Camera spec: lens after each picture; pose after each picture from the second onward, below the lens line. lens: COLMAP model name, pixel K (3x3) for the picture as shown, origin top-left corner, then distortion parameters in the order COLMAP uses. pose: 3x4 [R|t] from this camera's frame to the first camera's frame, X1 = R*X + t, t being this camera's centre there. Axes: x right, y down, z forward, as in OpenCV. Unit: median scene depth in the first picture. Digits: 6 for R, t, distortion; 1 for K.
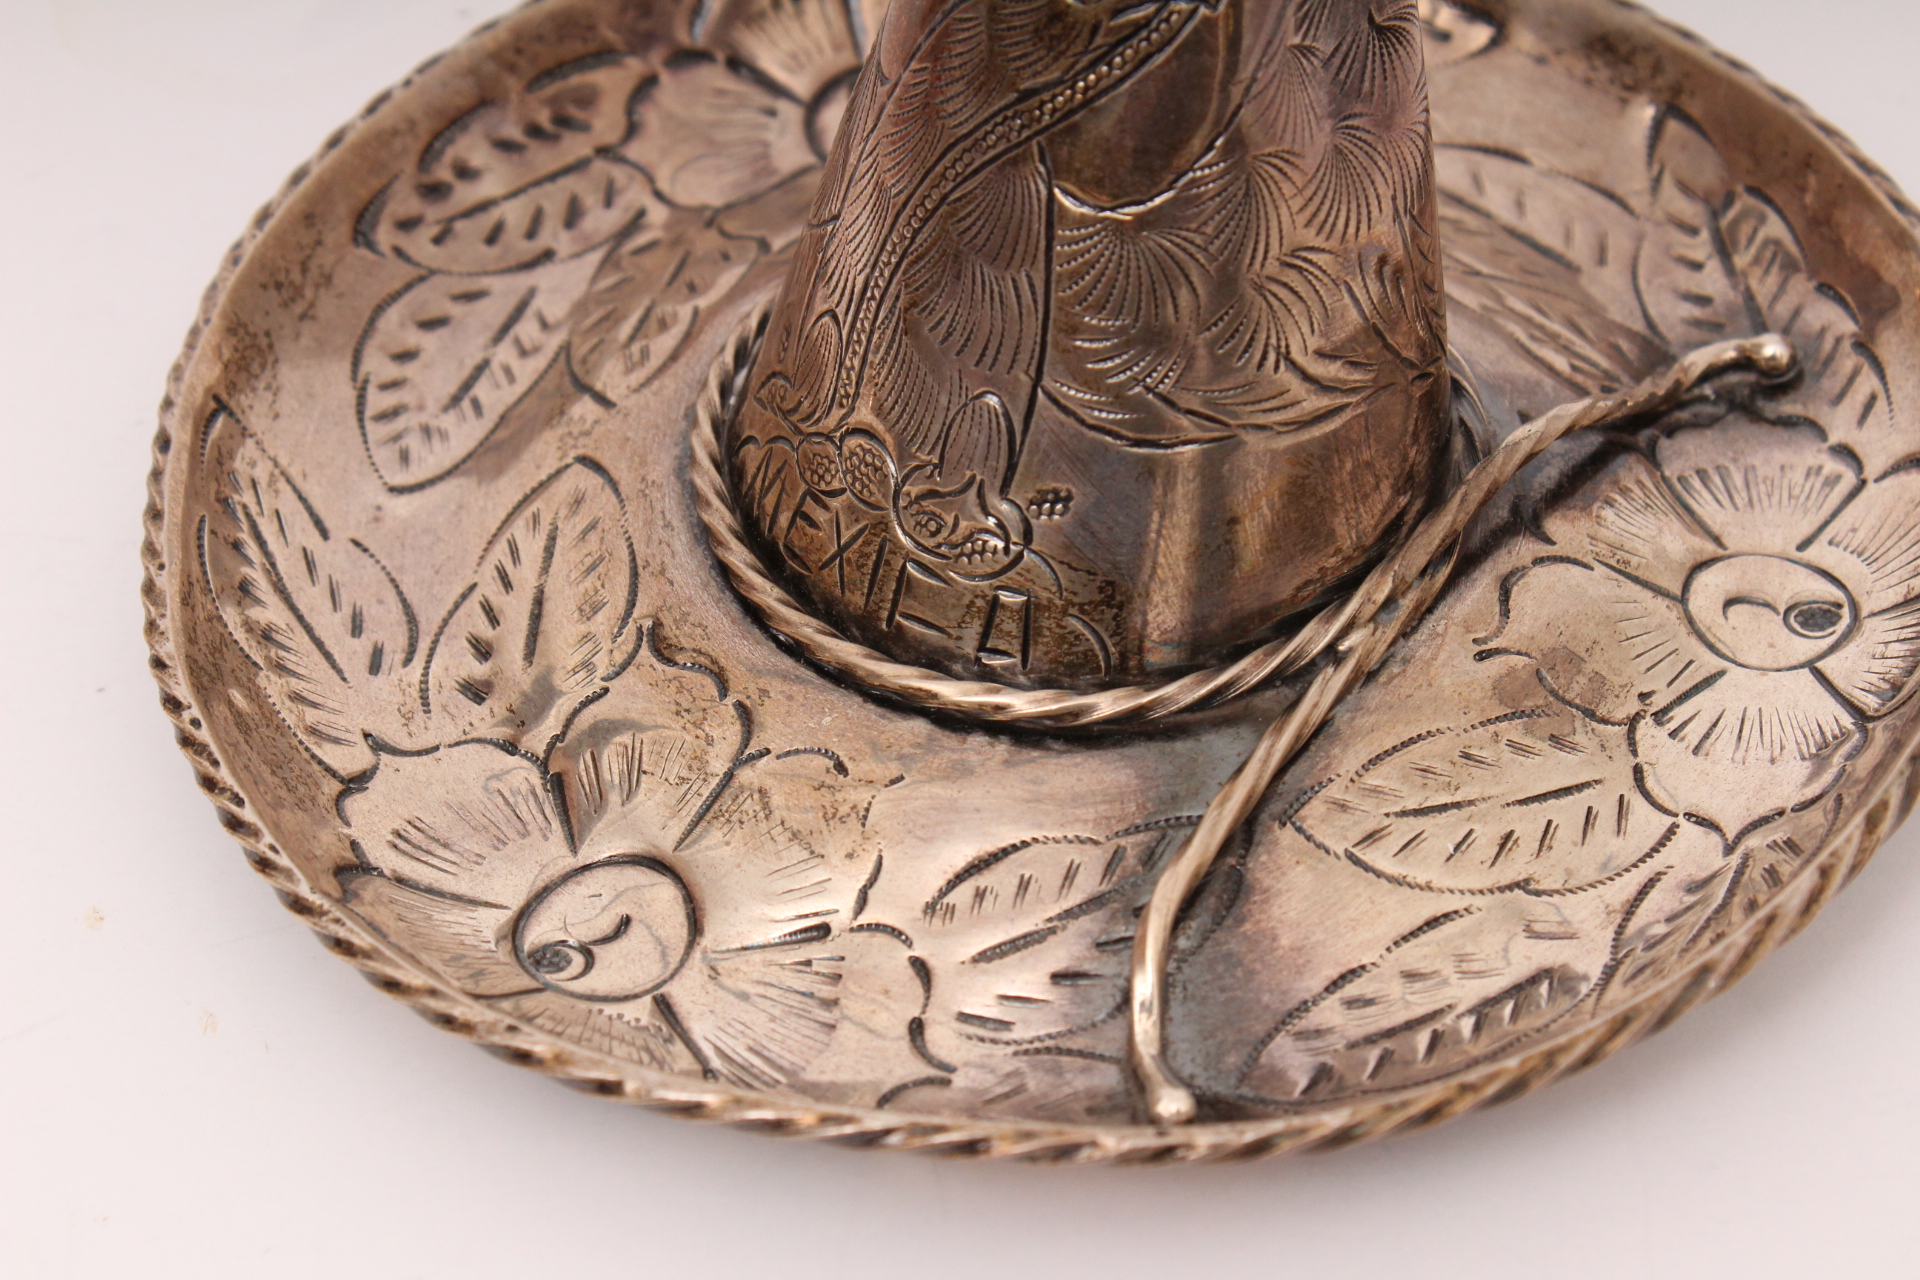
lens RADIAL K [[4394.5, 0, 923.3], [0, 4394.5, 642.5], [0, 0, 1]] dist [0.038032, 0.000000]
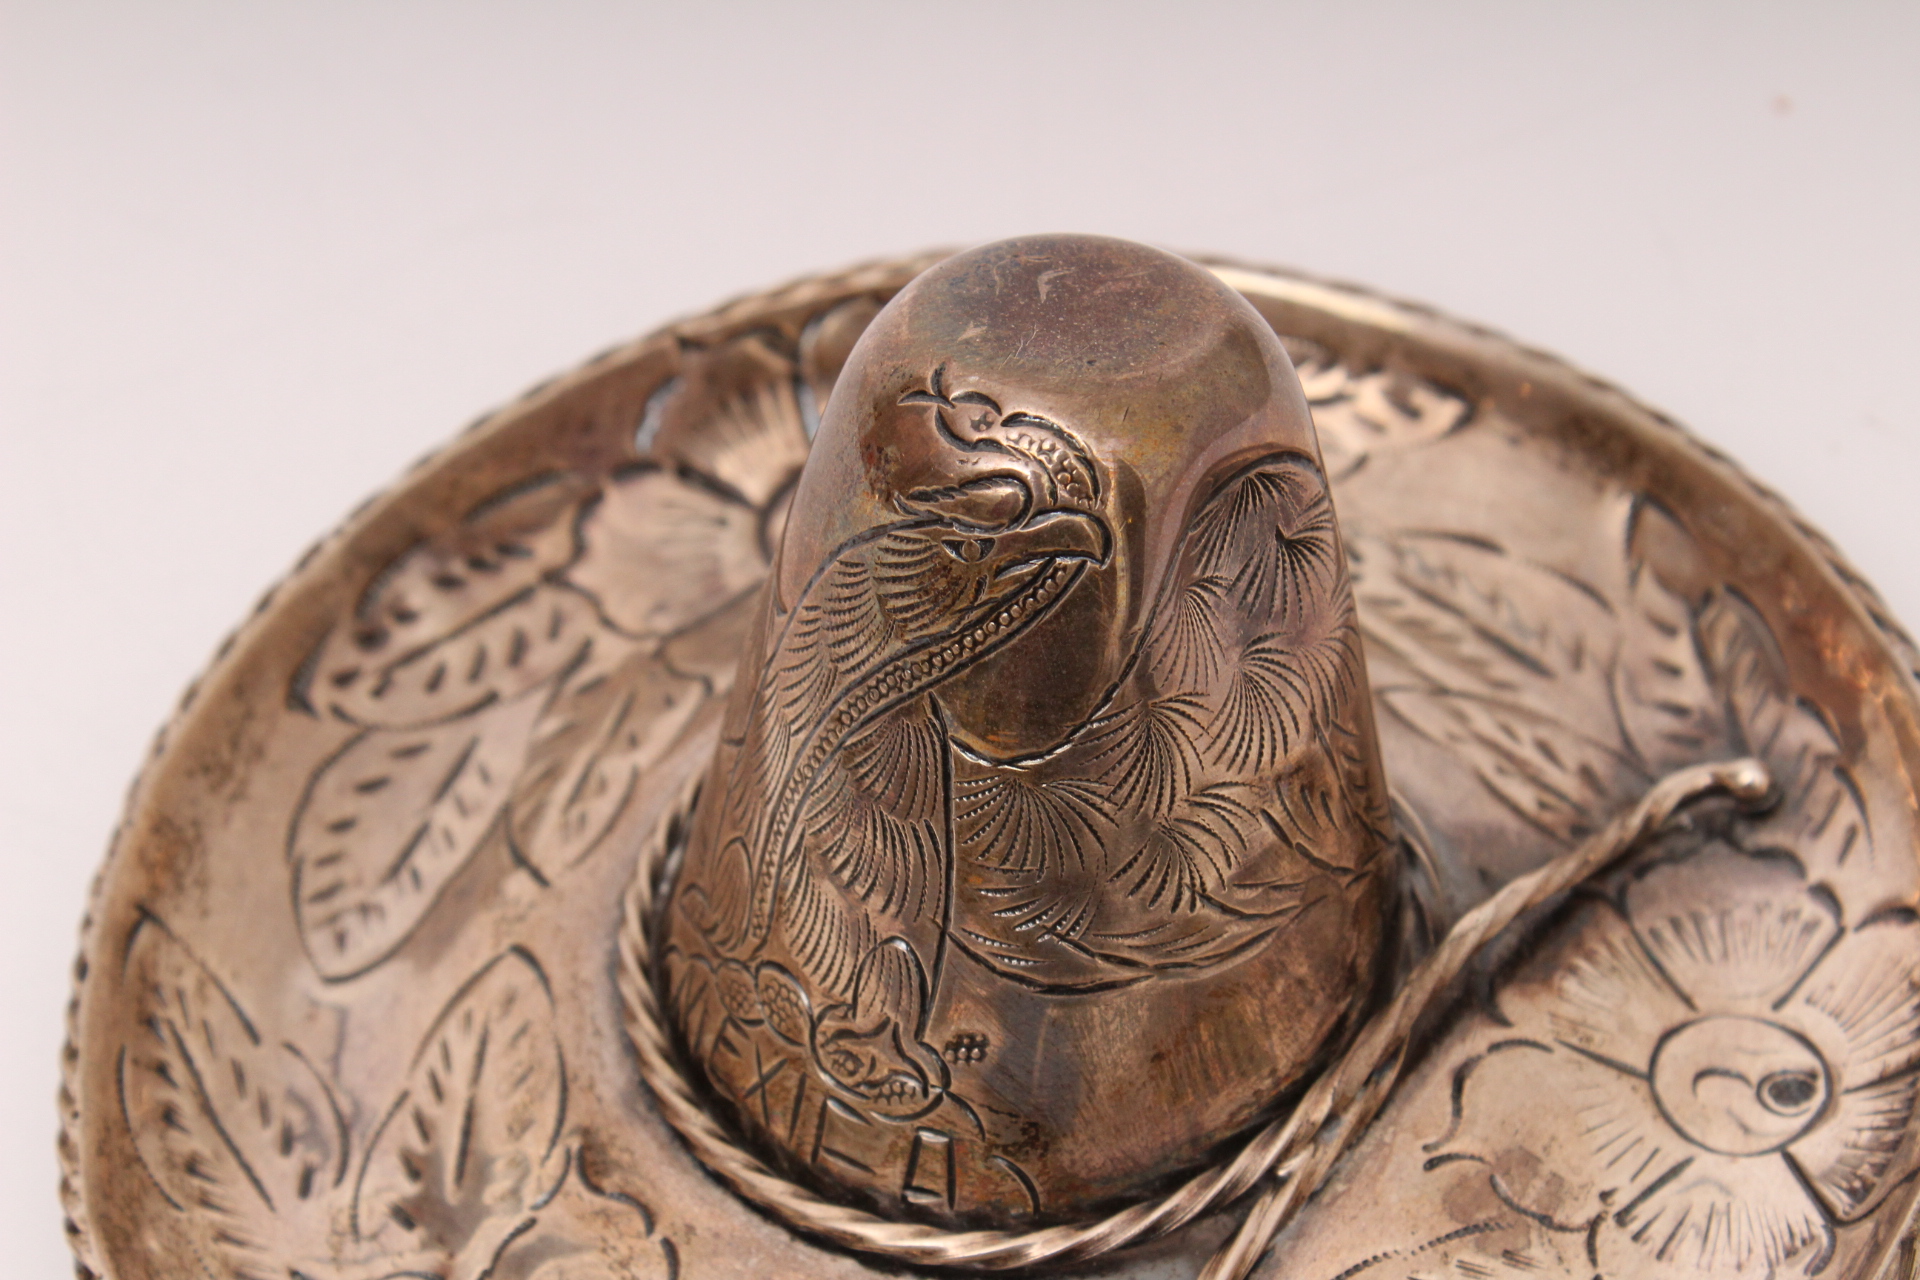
lens RADIAL K [[4394.5, 0, 914.8], [0, 4394.5, 619.3], [0, 0, 1]] dist [0.038032, 0.000000]
pose [[0.997337, -0.039331, -0.061413, 0.077685], [0.041904, 0.998273, 0.041182, -0.159924], [0.059687, -0.043645, 0.997263, 0.037783]]
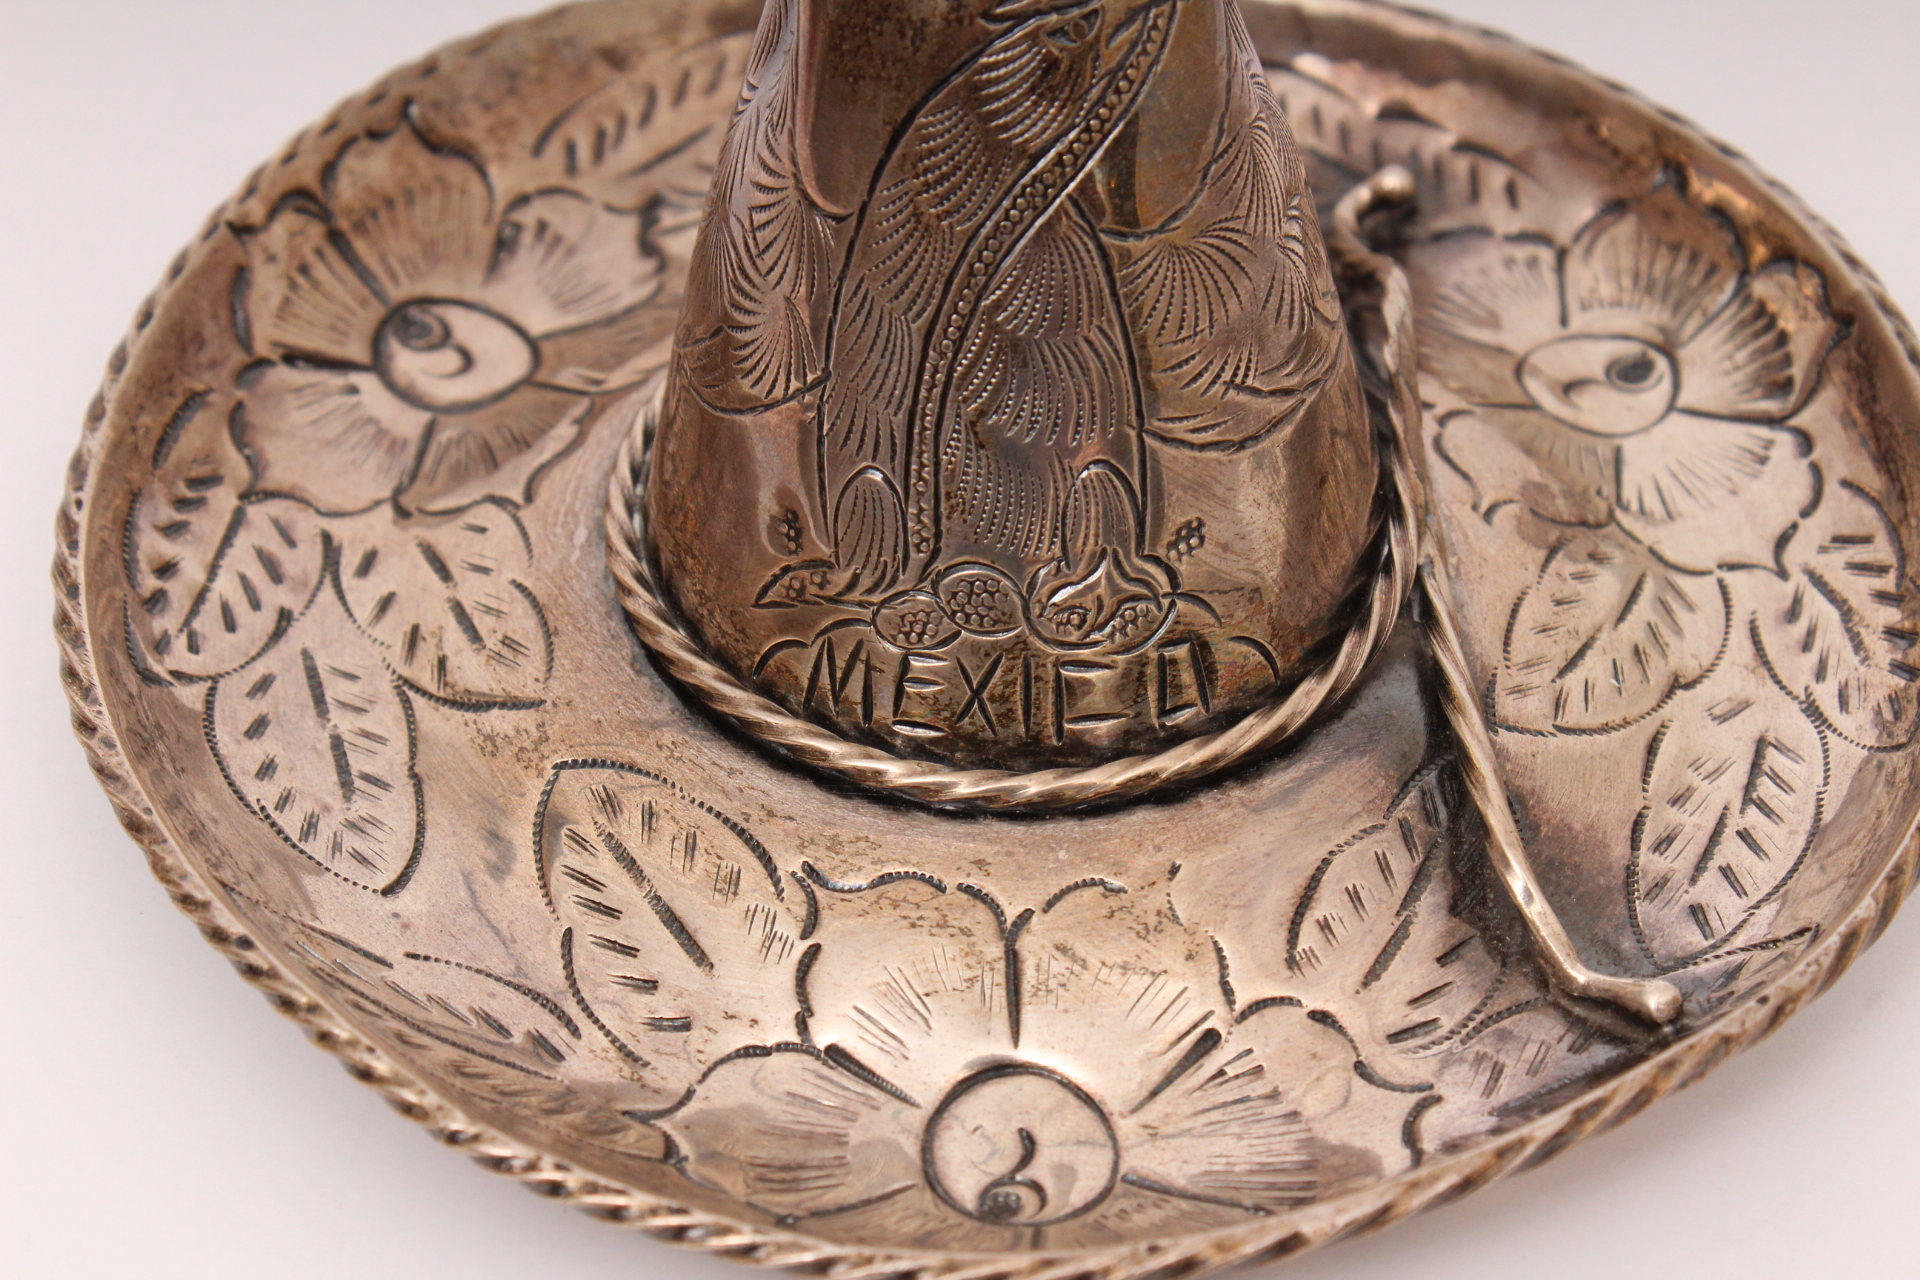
lens RADIAL K [[4394.5, 0, 964.7], [0, 4394.5, 637.5], [0, 0, 1]] dist [0.038032, 0.000000]
pose [[0.761220, -0.423174, 0.491393, -0.477146], [0.439878, 0.893713, 0.088223, -0.115327], [-0.476499, 0.148996, 0.866458, 0.176842]]
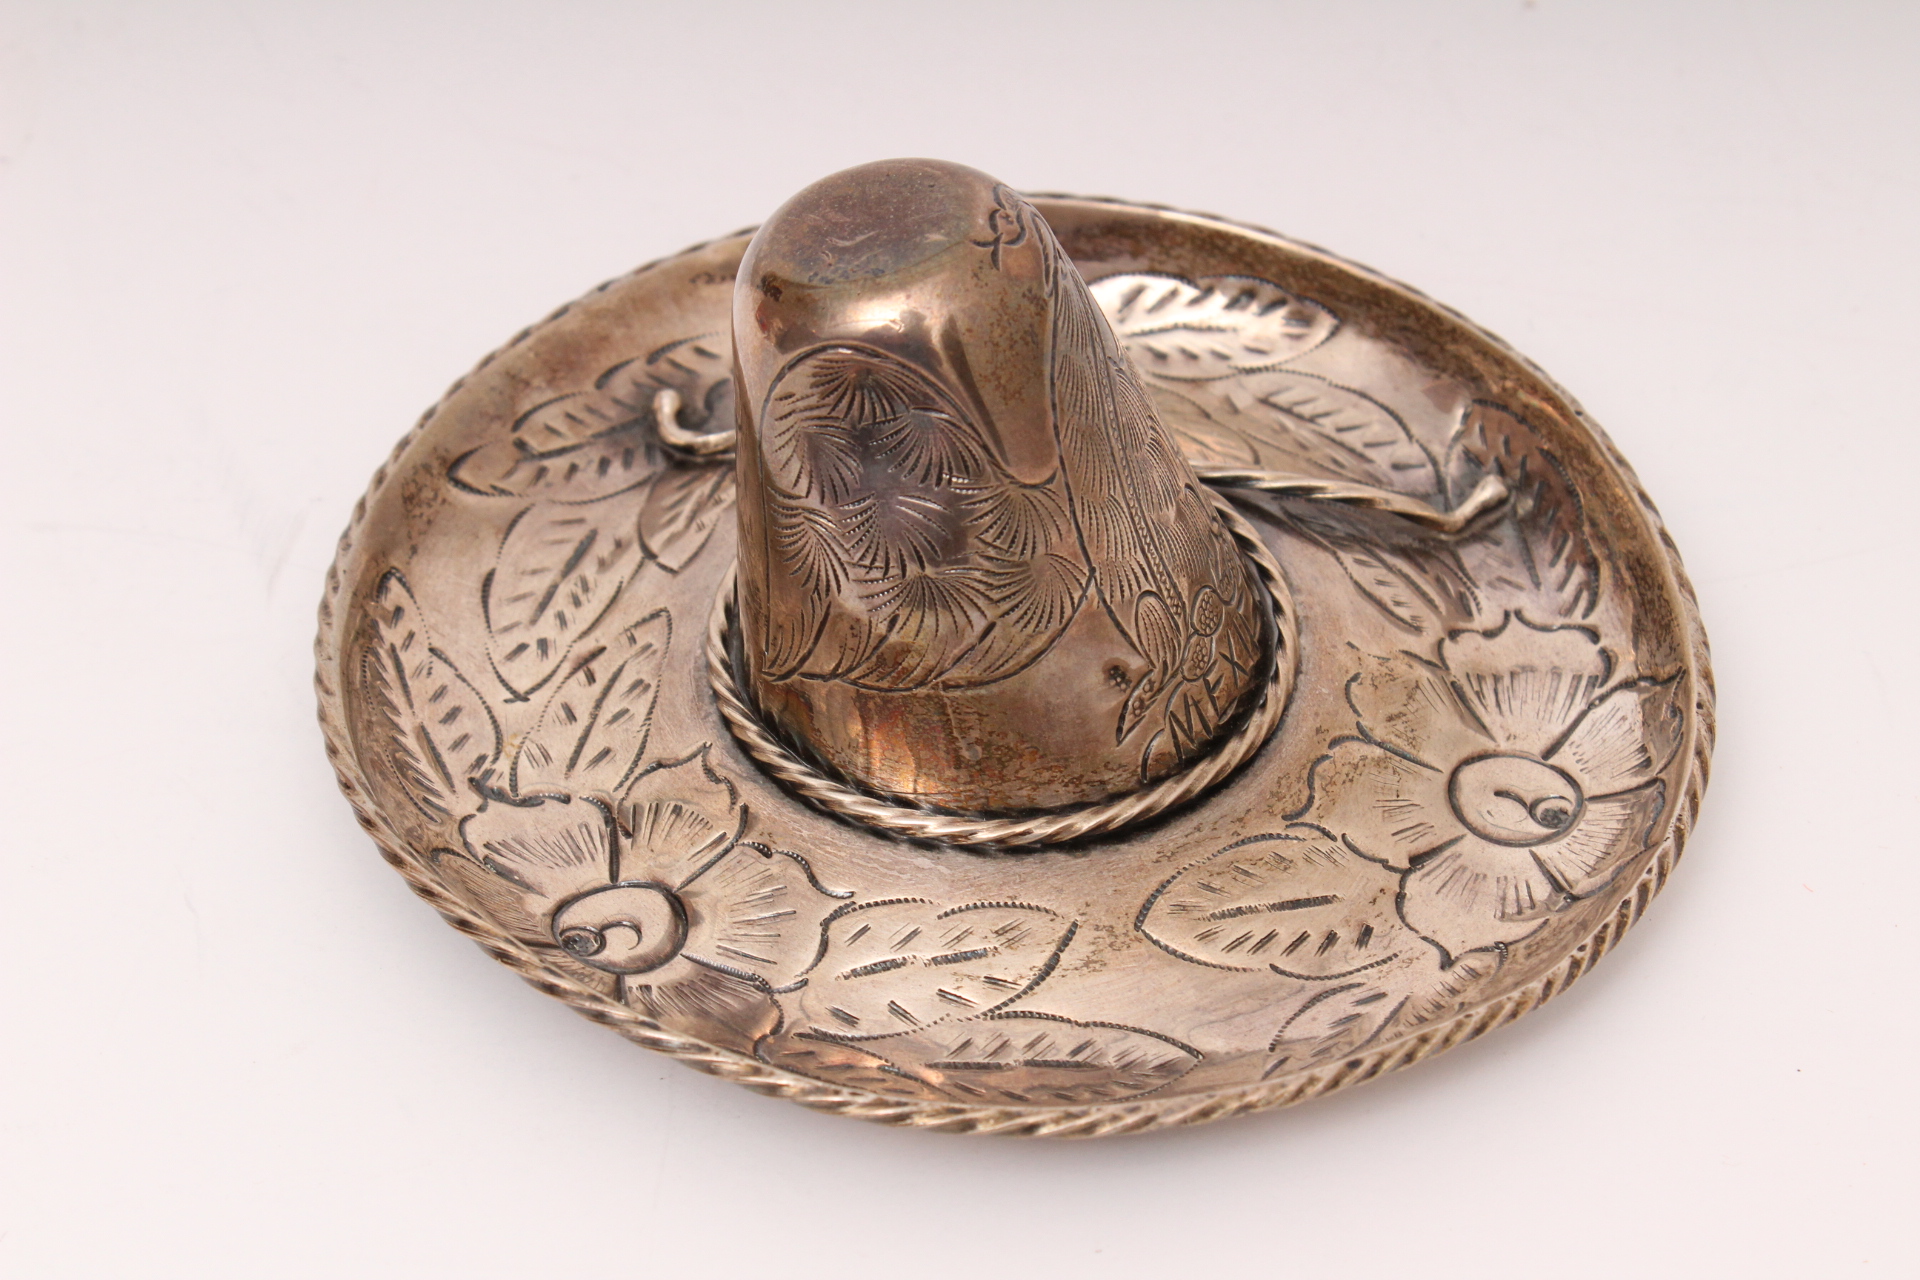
lens RADIAL K [[4063.6, 0, 966.1], [0, 4063.6, 637.5], [0, 0, 1]] dist [-0.017723, 0.000000]
pose [[-0.417917, -0.604649, 0.678045, -0.837231], [0.636136, 0.338077, 0.693567, -0.953971], [-0.648596, 0.721182, 0.243351, 0.731877]]
